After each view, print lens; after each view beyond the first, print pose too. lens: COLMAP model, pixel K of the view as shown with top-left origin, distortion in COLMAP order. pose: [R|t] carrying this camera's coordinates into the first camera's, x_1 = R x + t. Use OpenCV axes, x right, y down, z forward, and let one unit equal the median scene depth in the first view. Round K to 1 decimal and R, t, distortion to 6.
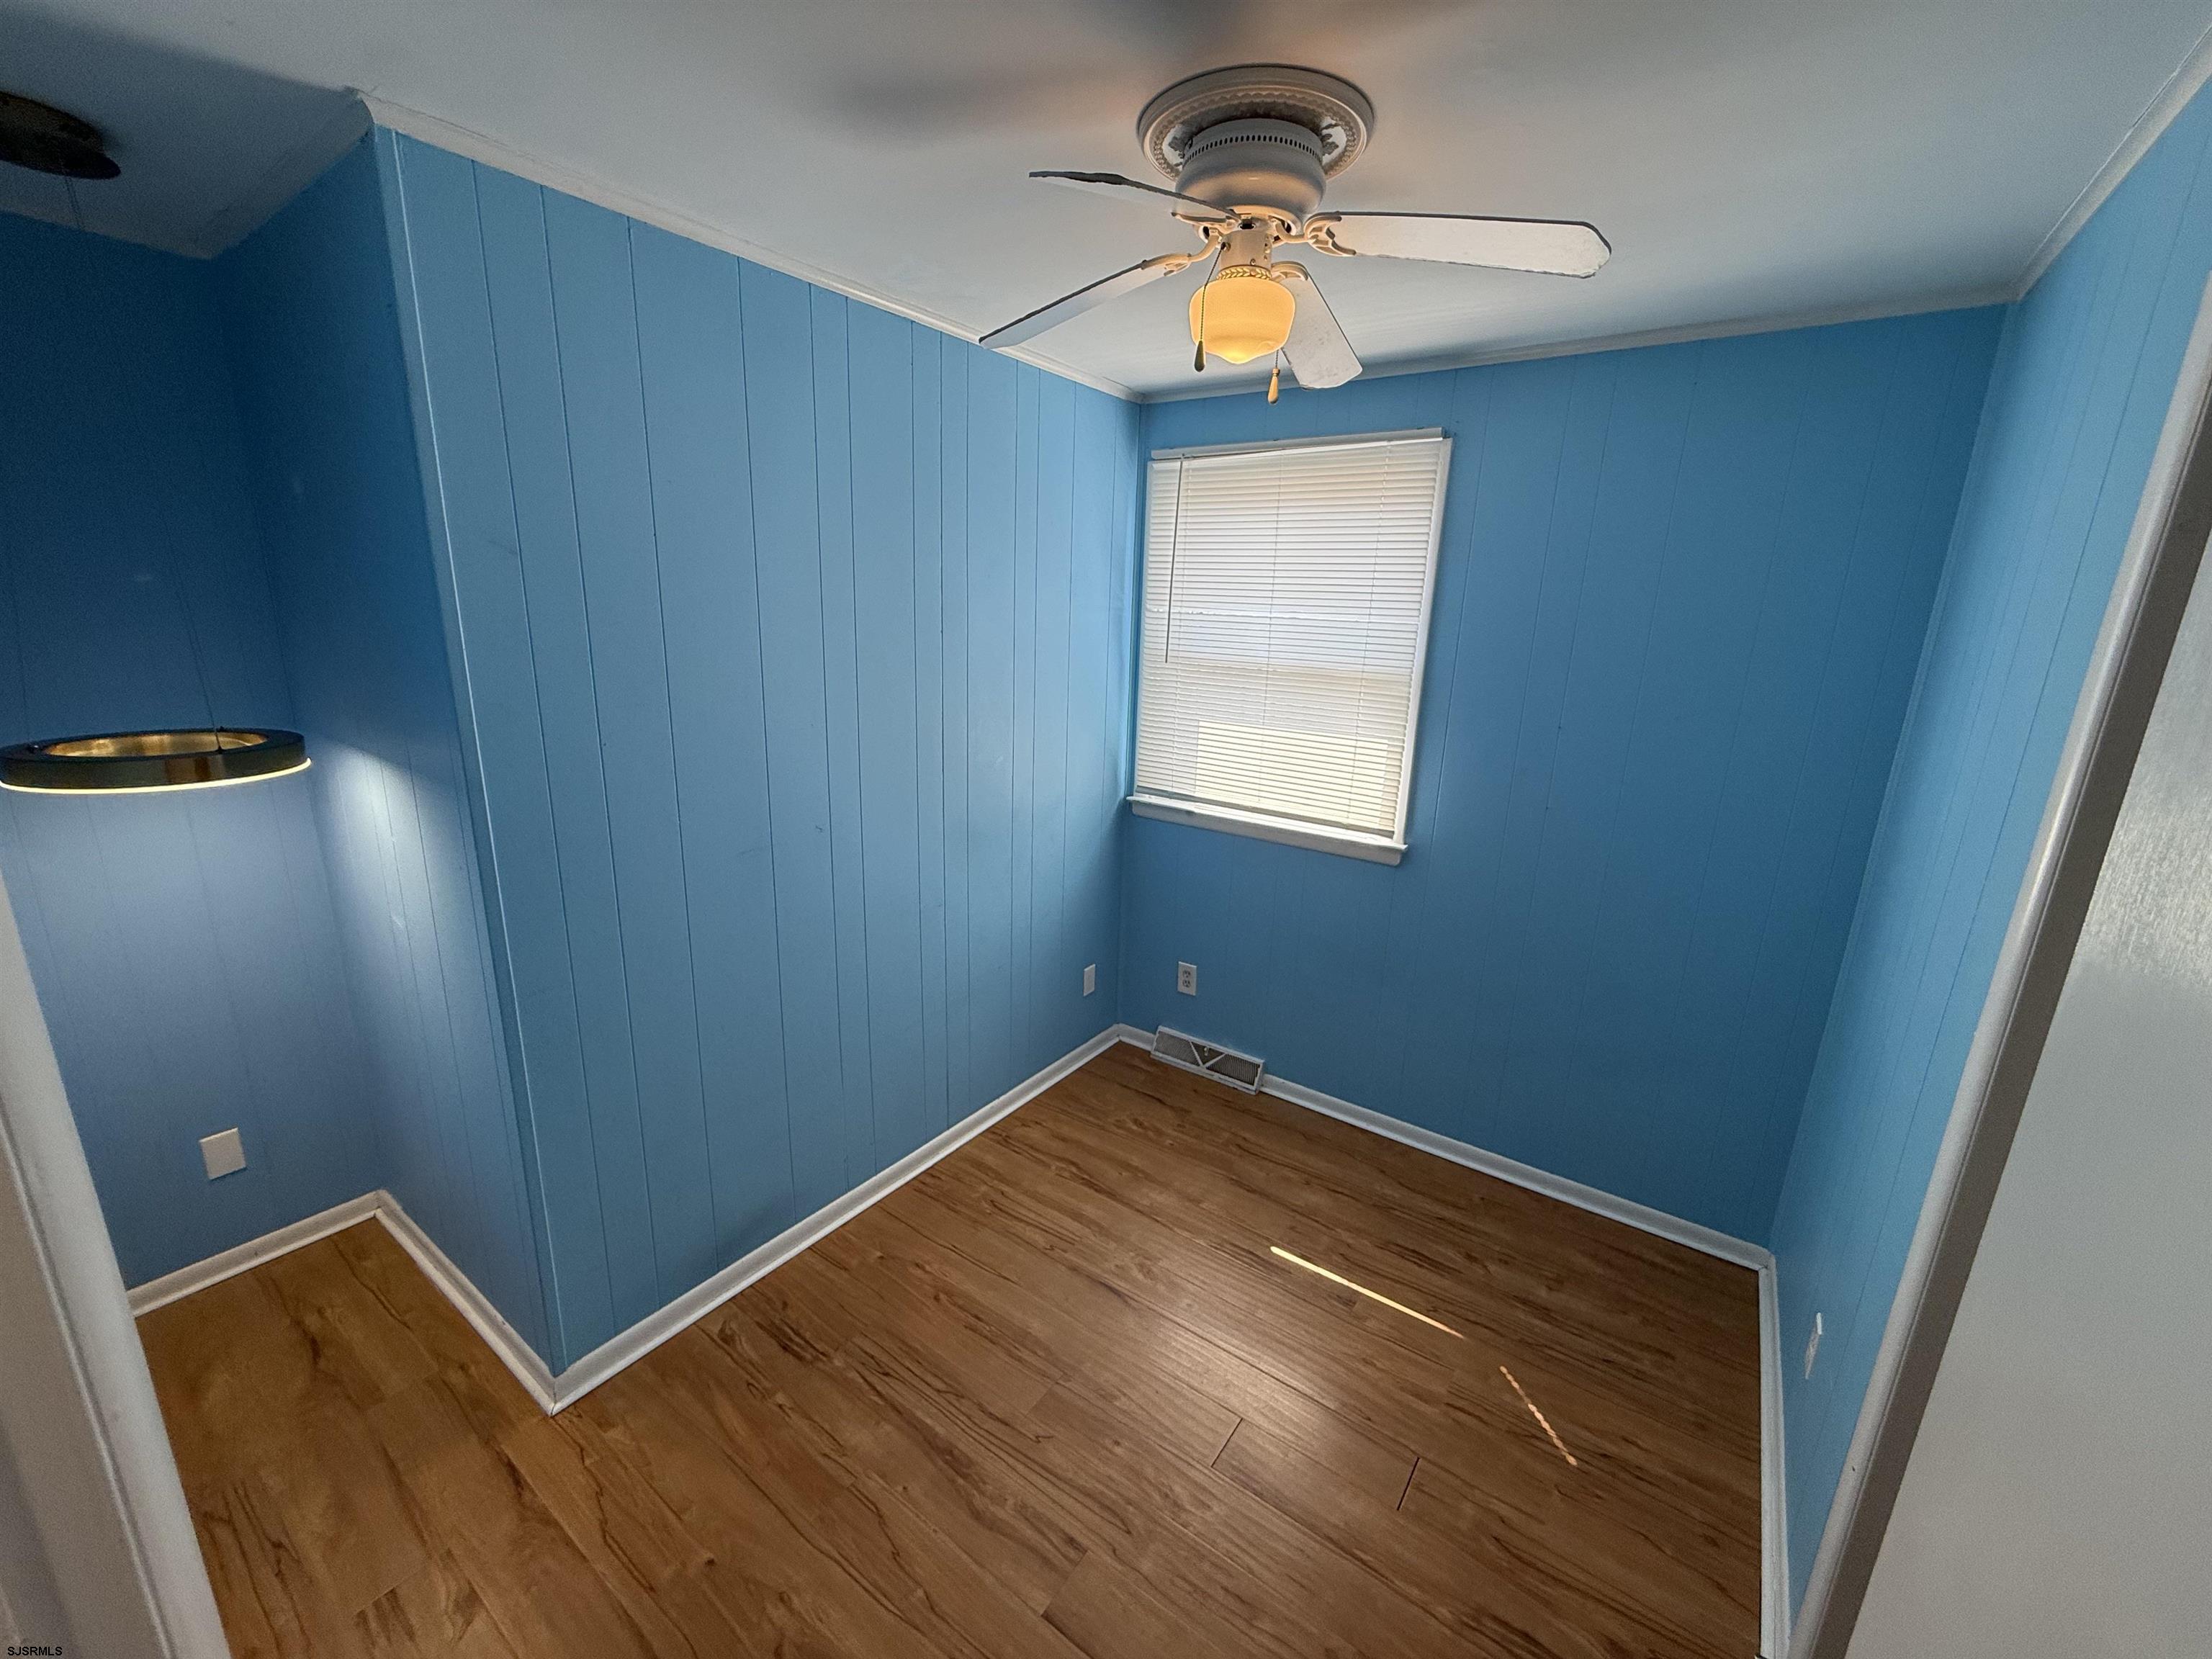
lens RADIAL K [[886.3, 0, 1107.4], [0, 886.3, 835.3], [0, 0, 1]] dist [-0.000152, -0.000340]
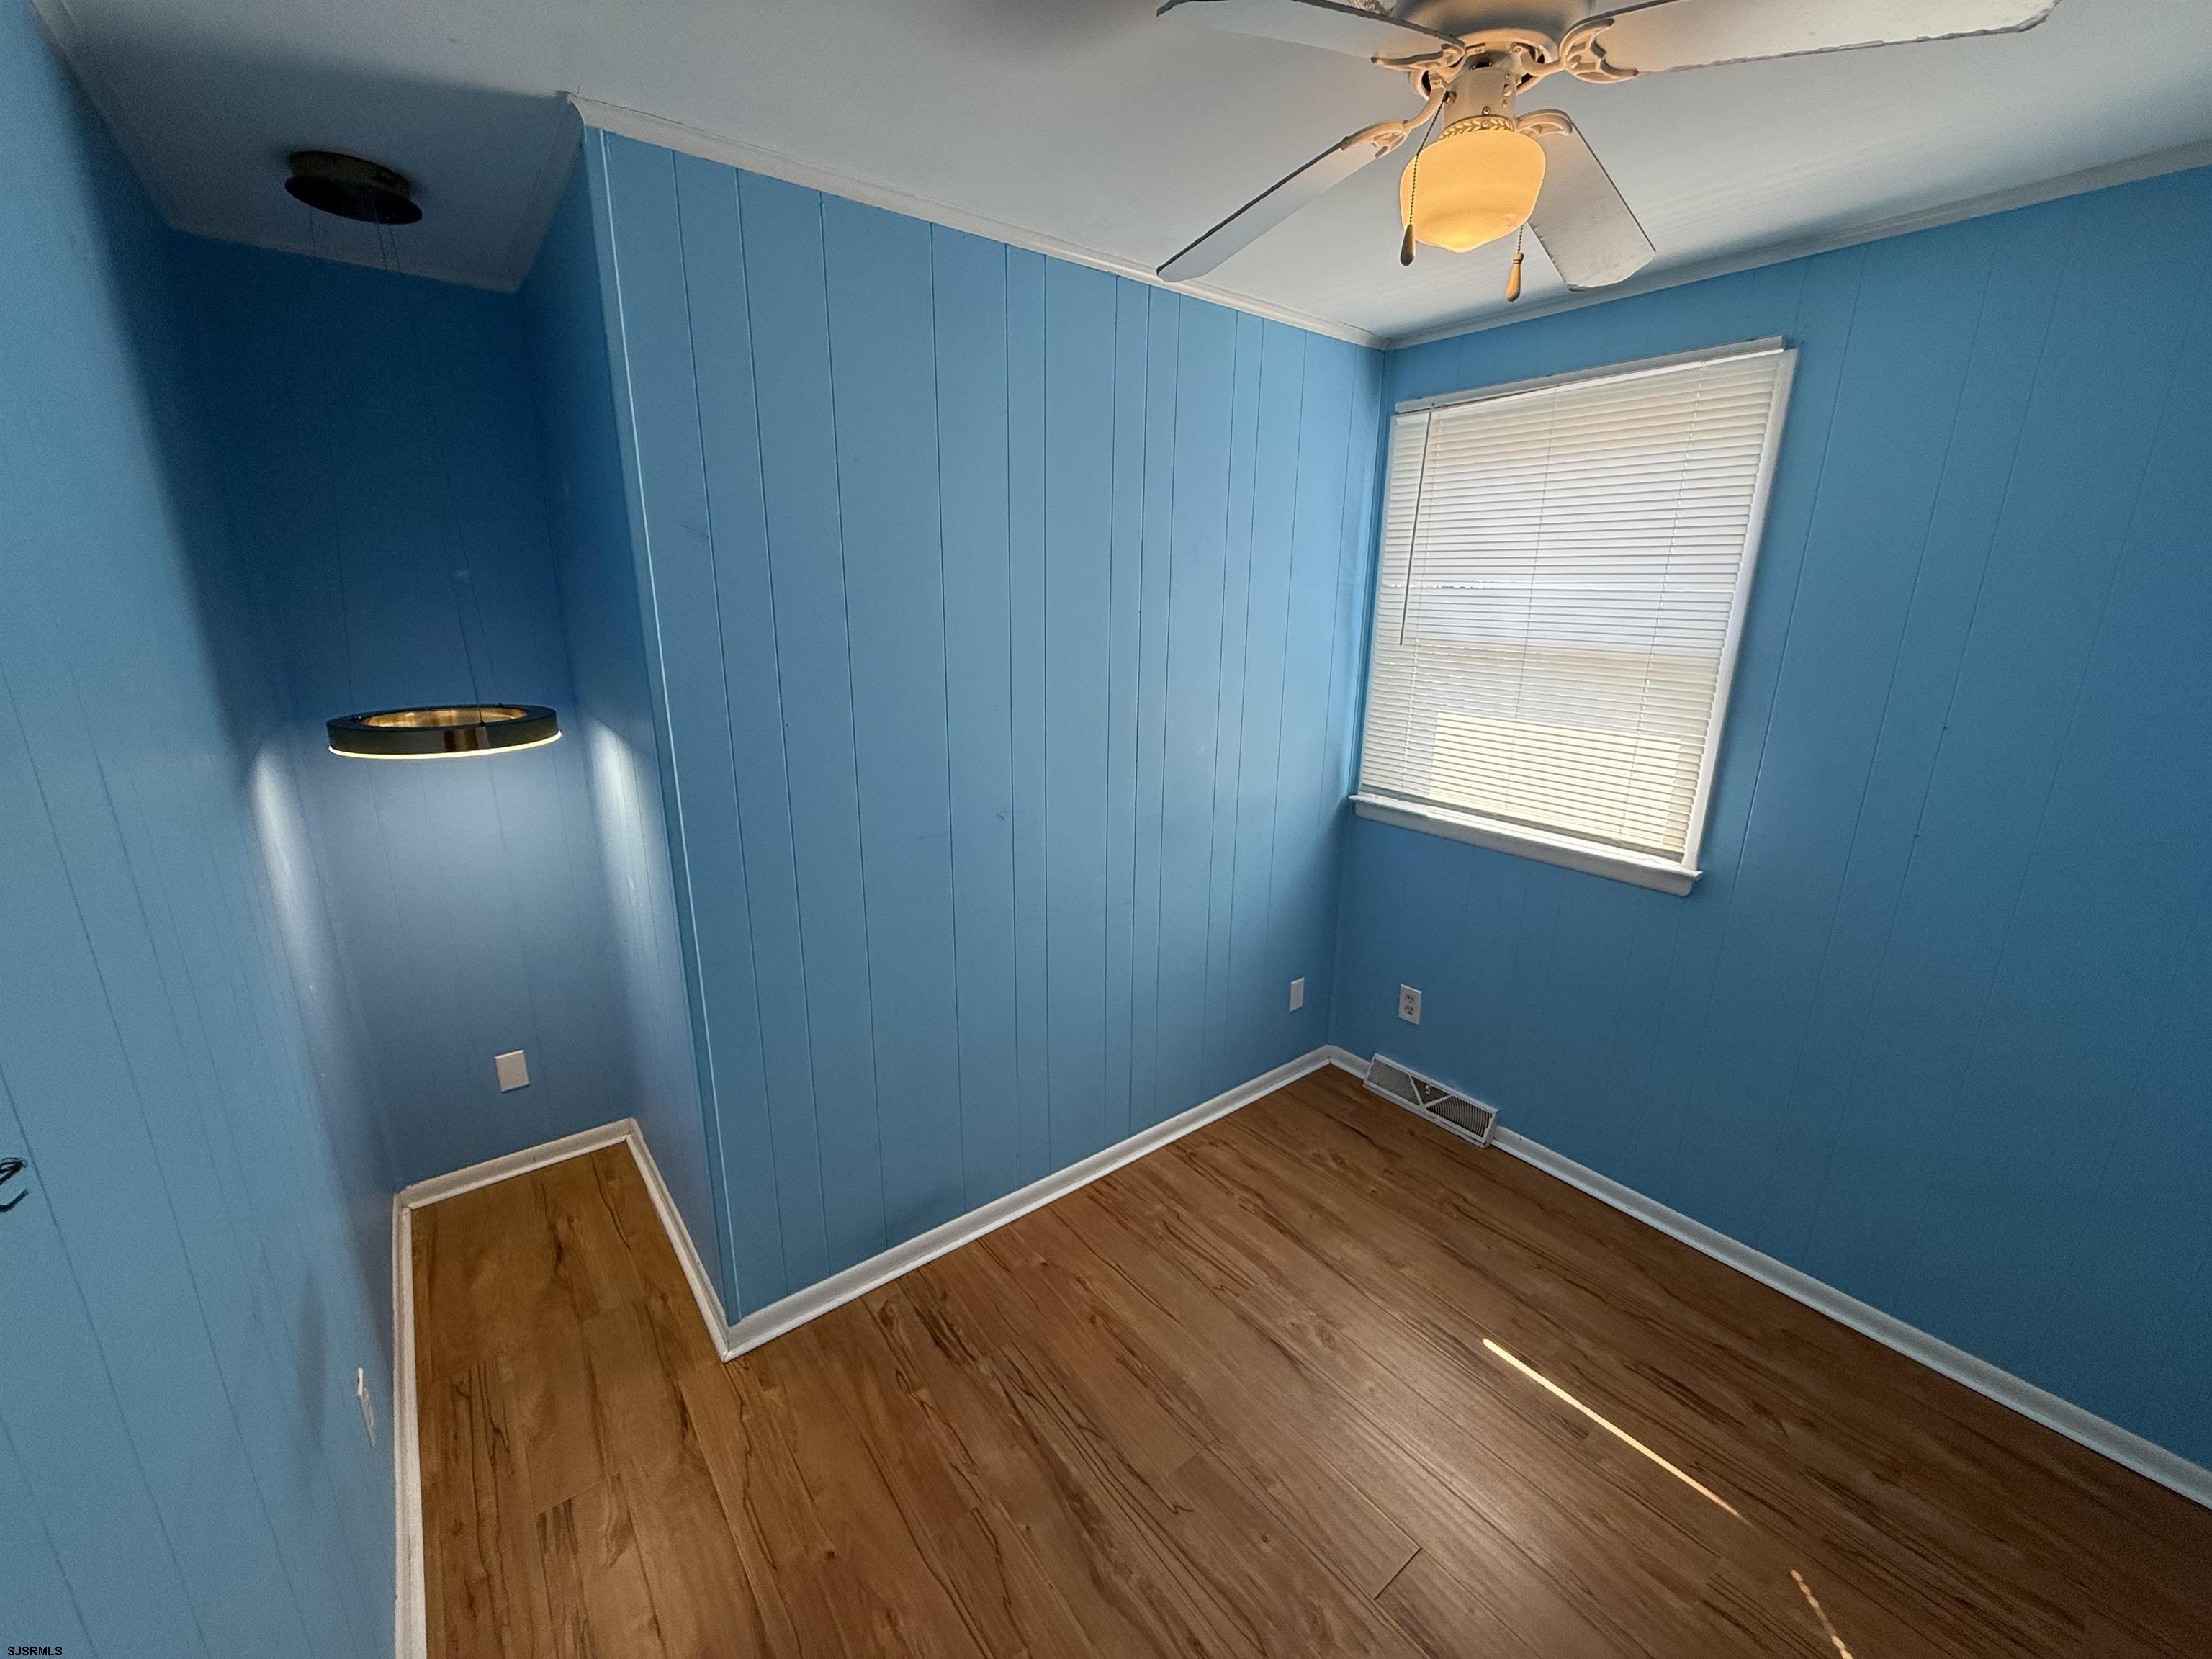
lens RADIAL K [[886.3, 0, 1102.3], [0, 886.3, 832.7], [0, 0, 1]] dist [-0.000152, -0.000340]
pose [[0.957312, 0.053571, -0.284050, 0.062216], [-0.051227, 0.998564, 0.015682, -0.011543], [0.284482, -0.000461, 0.958681, 0.108670]]
